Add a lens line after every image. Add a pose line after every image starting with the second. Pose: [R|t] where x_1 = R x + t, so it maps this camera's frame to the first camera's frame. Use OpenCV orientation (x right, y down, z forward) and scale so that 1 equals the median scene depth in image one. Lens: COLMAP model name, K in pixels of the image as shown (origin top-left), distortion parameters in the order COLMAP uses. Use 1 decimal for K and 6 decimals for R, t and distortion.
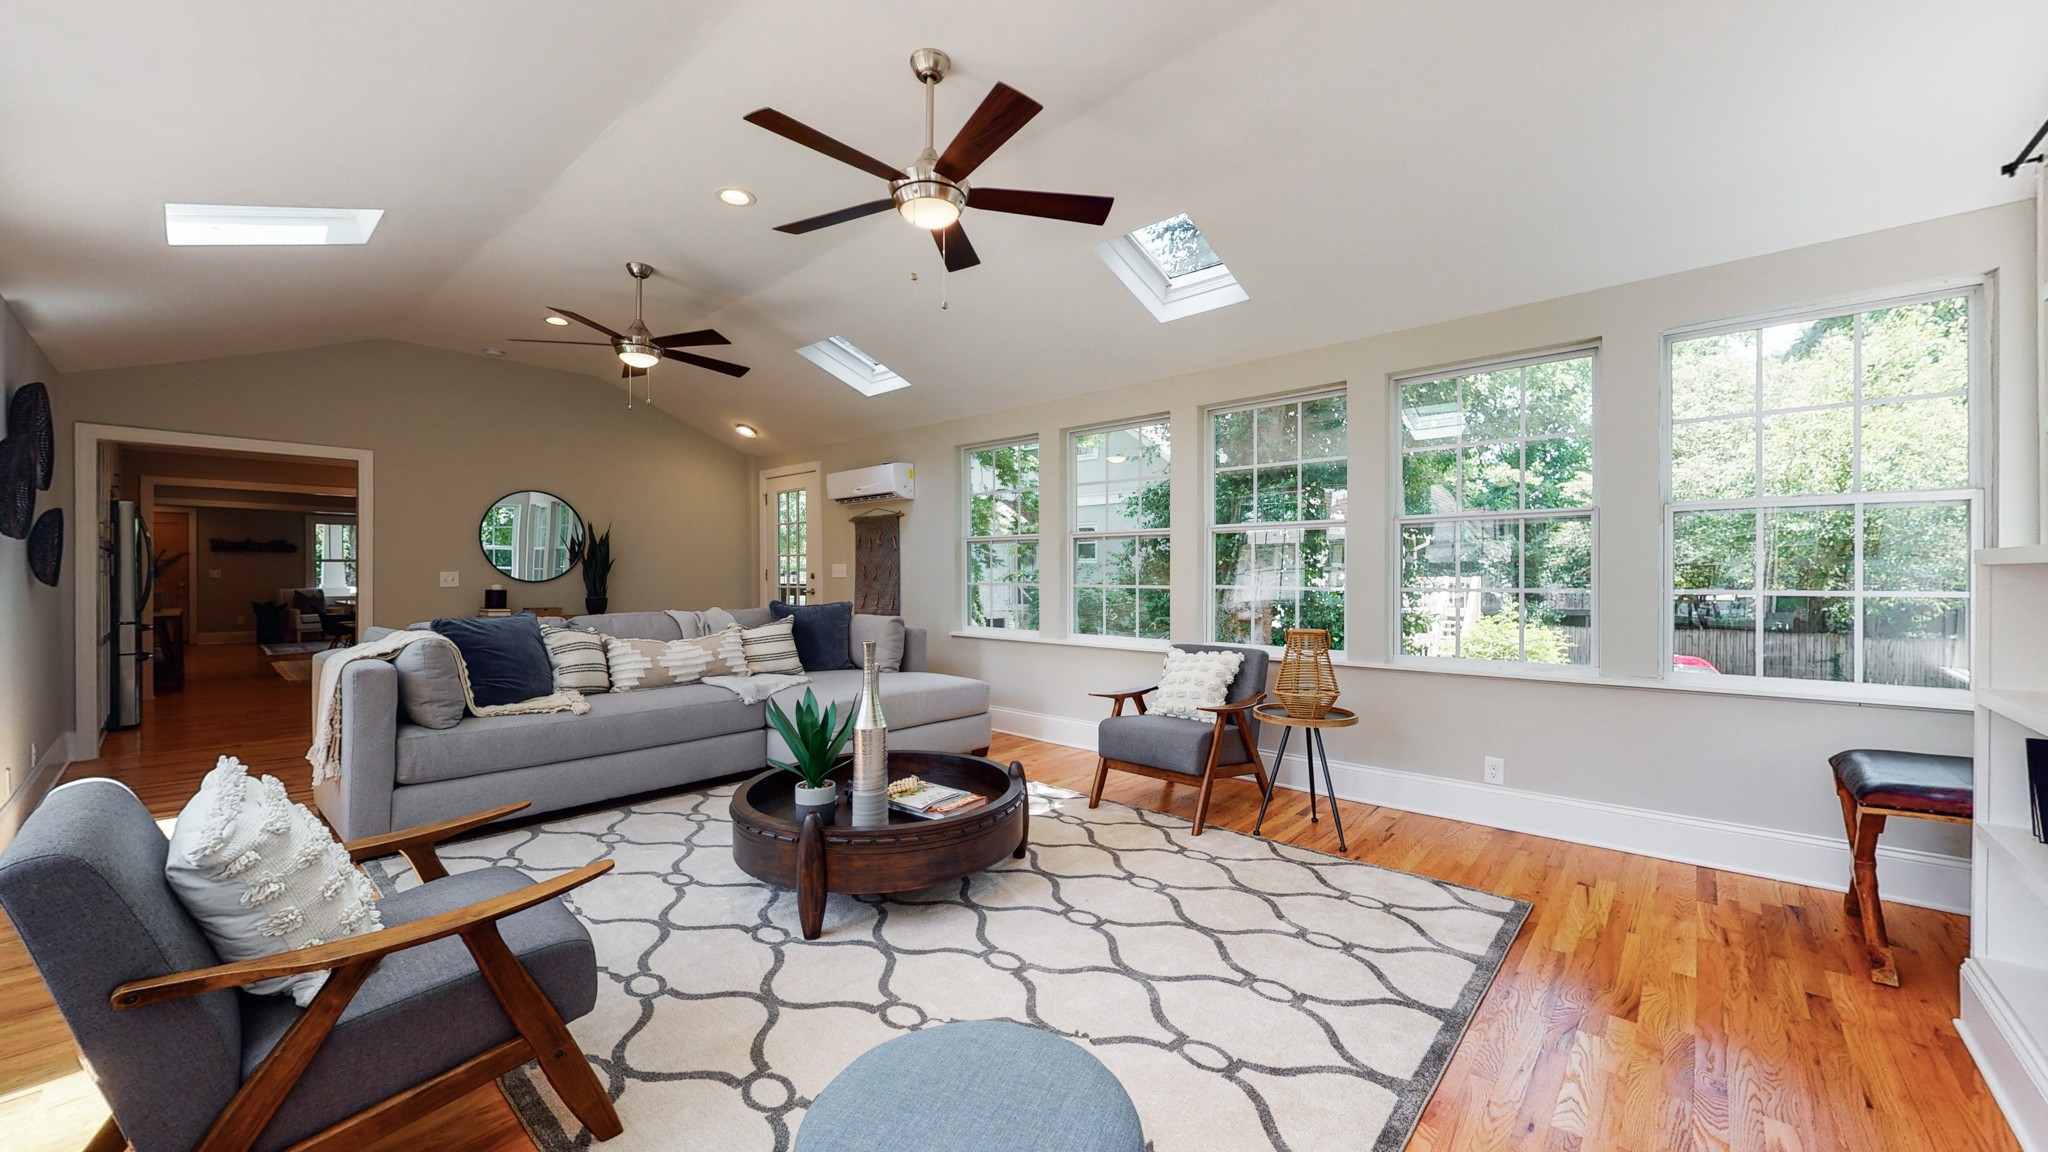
lens RADIAL K [[749.8, 0, 1023.8], [0, 749.8, 578.9], [0, 0, 1]] dist [-0.000442, -0.000023]
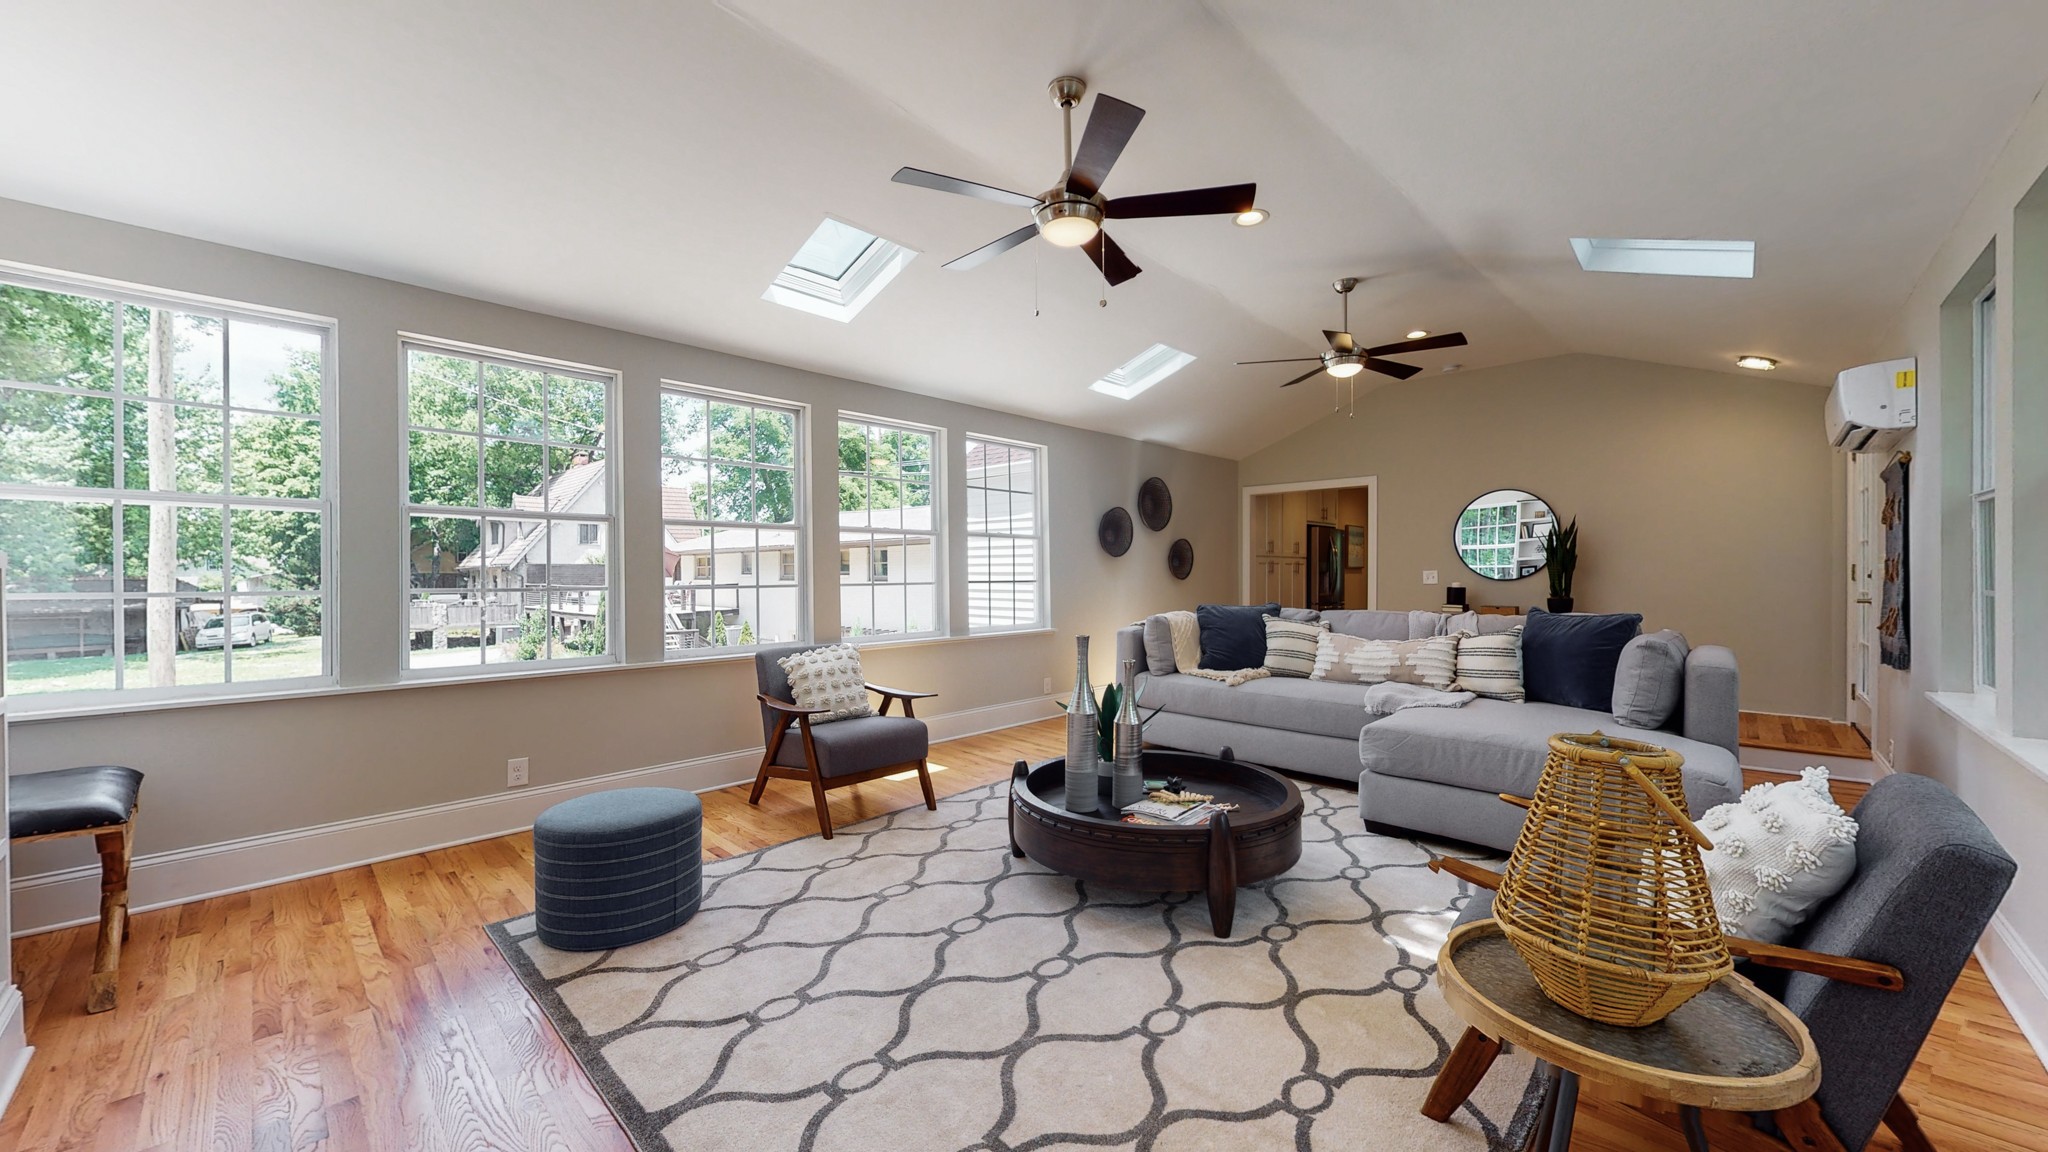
lens RADIAL K [[749.8, 0, 1023.8], [0, 749.8, 578.9], [0, 0, 1]] dist [-0.000442, -0.000023]
pose [[-0.032798, 0.007435, -0.999434, 0.689738], [-0.001929, 0.999970, 0.007503, -0.006909], [0.999460, 0.002174, -0.032783, 0.722078]]
